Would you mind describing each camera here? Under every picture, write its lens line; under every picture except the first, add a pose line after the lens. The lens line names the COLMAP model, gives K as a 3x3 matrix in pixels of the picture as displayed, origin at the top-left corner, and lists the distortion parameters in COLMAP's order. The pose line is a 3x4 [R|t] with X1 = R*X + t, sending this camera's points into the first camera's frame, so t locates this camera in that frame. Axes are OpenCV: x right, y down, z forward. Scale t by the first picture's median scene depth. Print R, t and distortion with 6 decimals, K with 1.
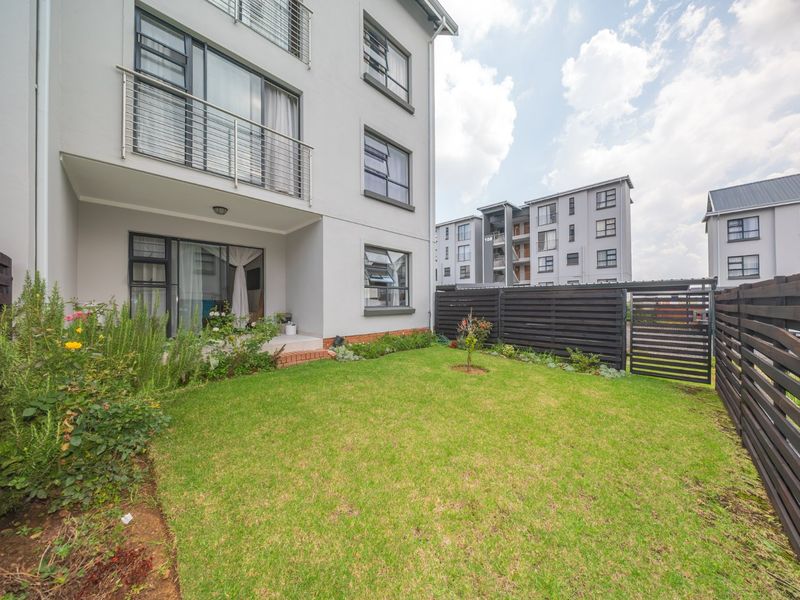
lens RADIAL K [[276.0, 0, 400.7], [0, 276.0, 302.1], [0, 0, 1]] dist [0.014063, -0.008171]
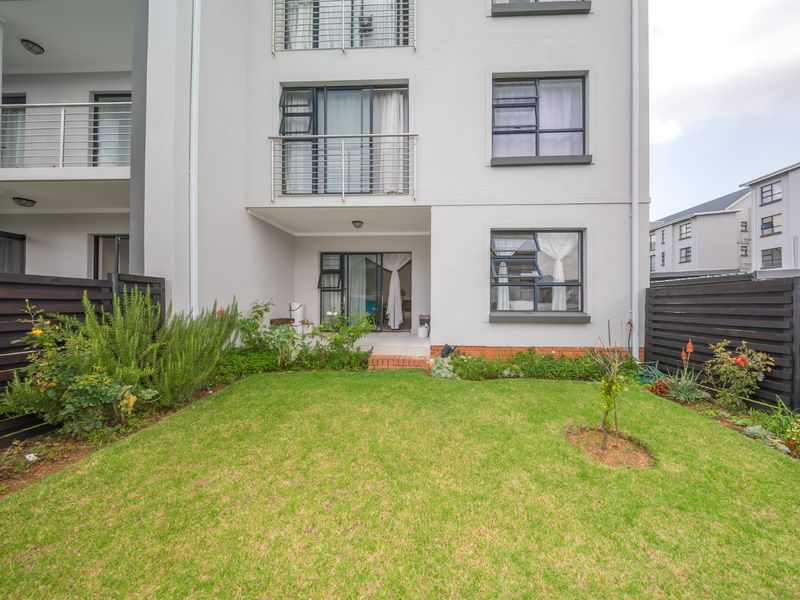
lens RADIAL K [[276.0, 0, 400.7], [0, 276.0, 302.1], [0, 0, 1]] dist [0.014063, -0.008171]
pose [[0.671536, 0.007913, -0.740930, 0.311093], [-0.008318, 0.999960, 0.003140, -0.008538], [0.740925, 0.004055, 0.671575, 0.337532]]
